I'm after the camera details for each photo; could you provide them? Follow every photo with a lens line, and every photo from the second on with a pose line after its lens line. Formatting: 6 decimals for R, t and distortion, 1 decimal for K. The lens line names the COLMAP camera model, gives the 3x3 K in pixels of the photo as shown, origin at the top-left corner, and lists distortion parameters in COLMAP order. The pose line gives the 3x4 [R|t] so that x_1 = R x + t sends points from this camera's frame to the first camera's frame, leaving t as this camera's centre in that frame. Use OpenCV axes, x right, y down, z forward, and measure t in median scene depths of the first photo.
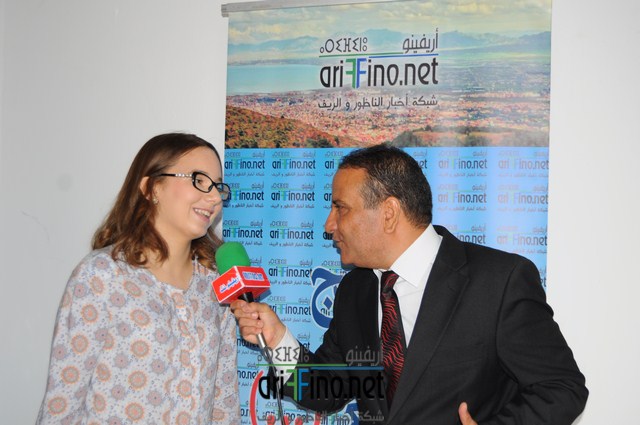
lens RADIAL K [[837.4, 0, 319.7], [0, 837.4, 224.0], [0, 0, 1]] dist [-0.067244, -0.006050]
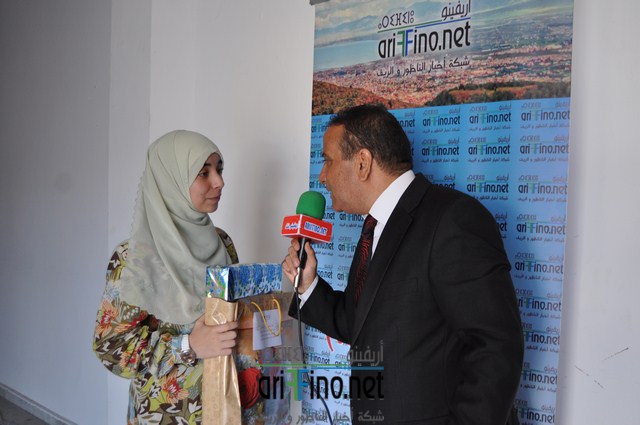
lens RADIAL K [[631.7, 0, 320.0], [0, 631.7, 212.5], [0, 0, 1]] dist [-0.061607, -0.009767]
pose [[0.902781, 0.012402, -0.429922, 0.312838], [0.006255, 0.999100, 0.041956, 0.013555], [0.430055, -0.040567, 0.901891, 0.169947]]
